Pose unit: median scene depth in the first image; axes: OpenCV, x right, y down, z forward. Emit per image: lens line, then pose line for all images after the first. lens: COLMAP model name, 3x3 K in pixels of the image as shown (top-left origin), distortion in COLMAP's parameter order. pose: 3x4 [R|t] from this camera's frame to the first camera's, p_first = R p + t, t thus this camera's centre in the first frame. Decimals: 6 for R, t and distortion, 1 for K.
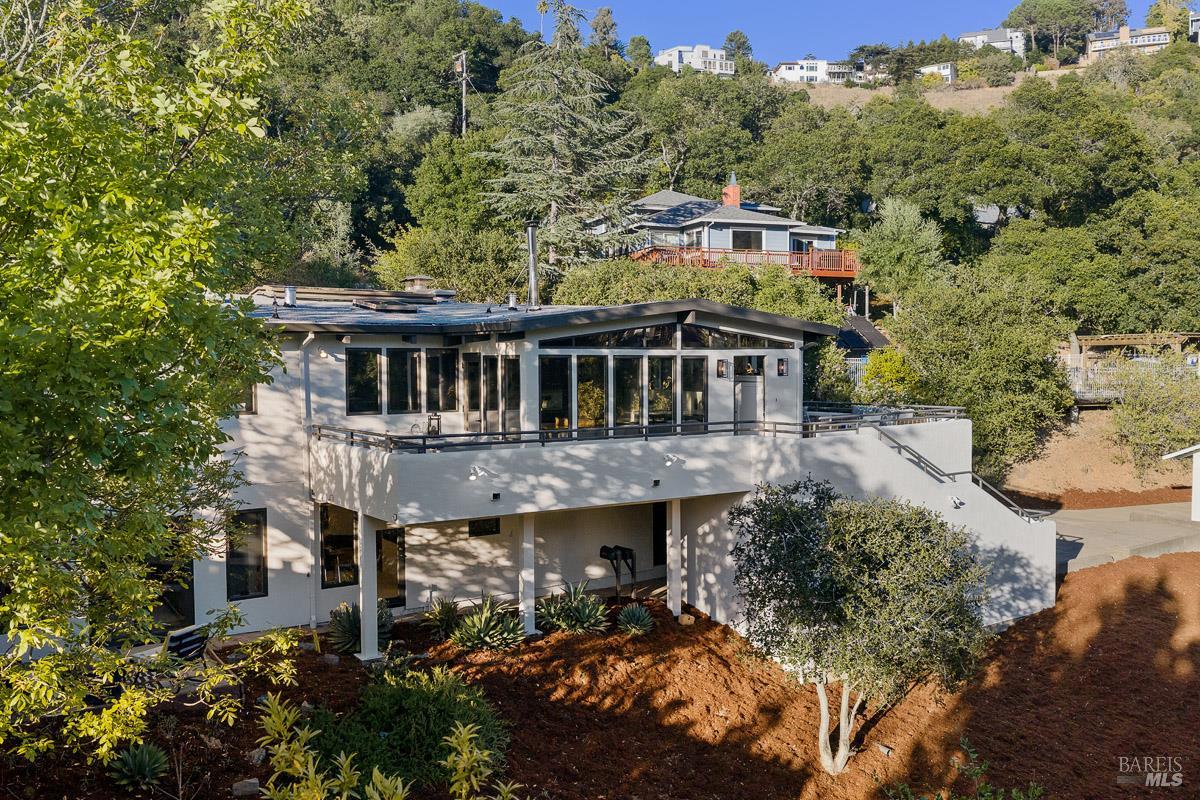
lens RADIAL K [[989.6, 0, 600.0], [0, 989.6, 400.0], [0, 0, 1]] dist [-0.001951, -0.001794]
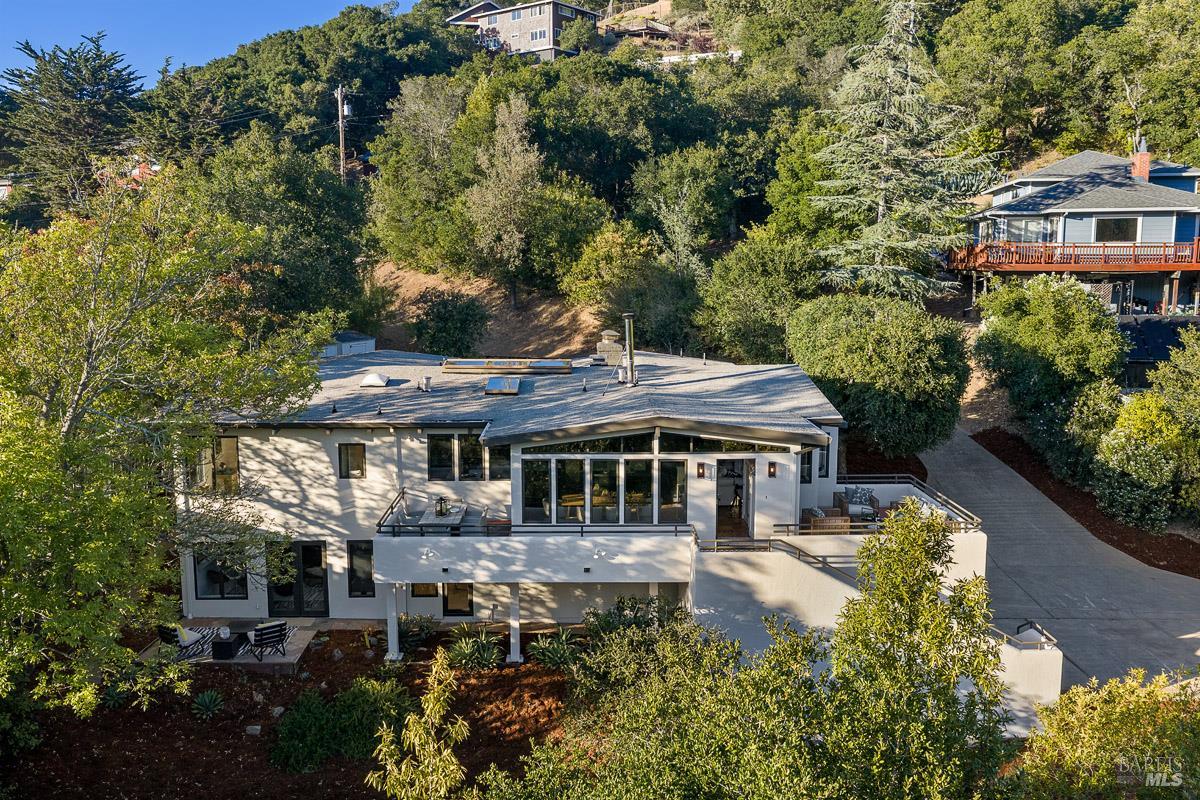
lens RADIAL K [[975.8, 0, 600.0], [0, 975.8, 400.0], [0, 0, 1]] dist [0.004671, -0.006327]
pose [[0.832153, 0.084722, -0.548037, 0.695247], [-0.025495, 0.993061, 0.114807, -0.261832], [0.553960, -0.081565, 0.828538, -0.017111]]
